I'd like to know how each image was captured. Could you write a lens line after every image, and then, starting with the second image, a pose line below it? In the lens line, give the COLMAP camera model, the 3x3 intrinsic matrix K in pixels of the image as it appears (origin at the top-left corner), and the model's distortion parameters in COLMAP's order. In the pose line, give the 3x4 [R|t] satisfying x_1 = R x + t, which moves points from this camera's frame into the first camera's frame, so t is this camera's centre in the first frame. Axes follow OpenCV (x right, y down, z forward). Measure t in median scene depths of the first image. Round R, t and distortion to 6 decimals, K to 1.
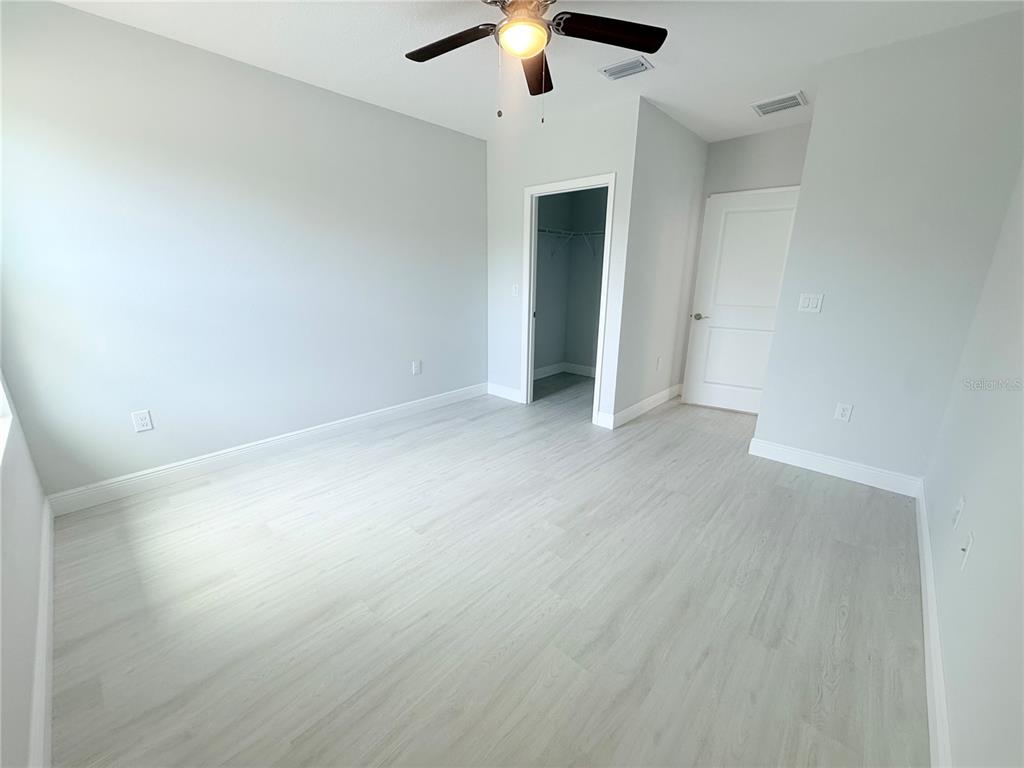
lens RADIAL K [[405.3, 0, 508.4], [0, 405.3, 384.7], [0, 0, 1]] dist [0.000056, 0.000030]
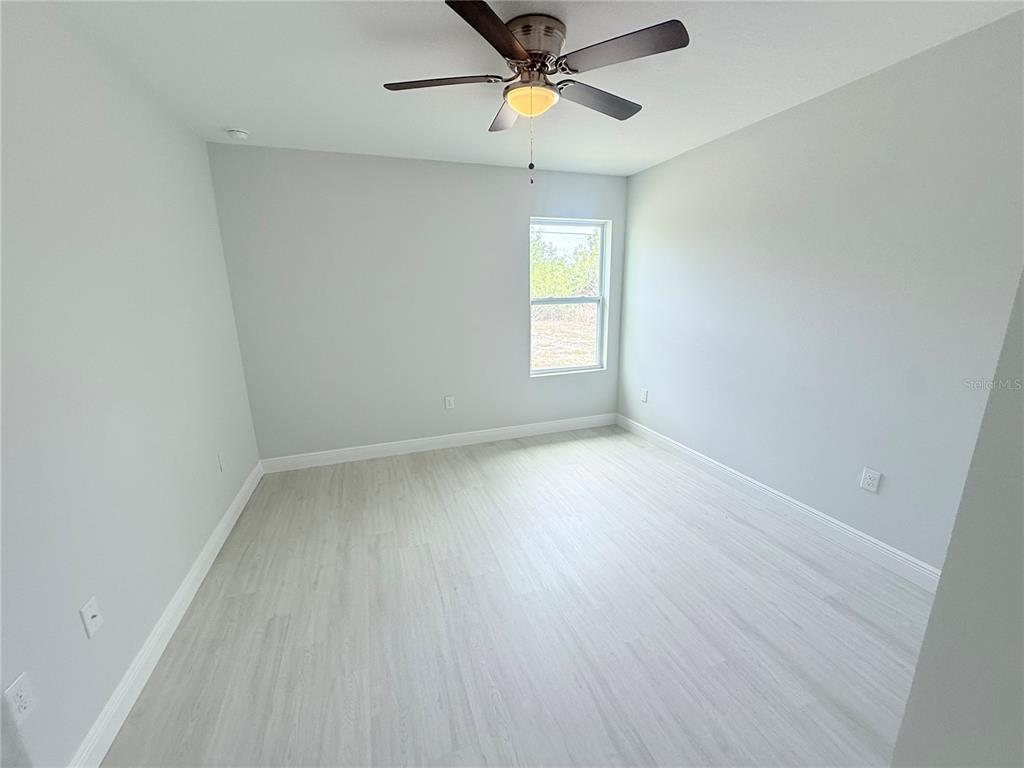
lens RADIAL K [[405.3, 0, 509.7], [0, 405.3, 384.0], [0, 0, 1]] dist [0.000056, 0.000030]
pose [[-0.461206, 0.206032, -0.863041, 1.010535], [-0.227331, 0.912763, 0.339387, -0.514263], [0.857677, 0.352724, -0.374135, 1.495158]]
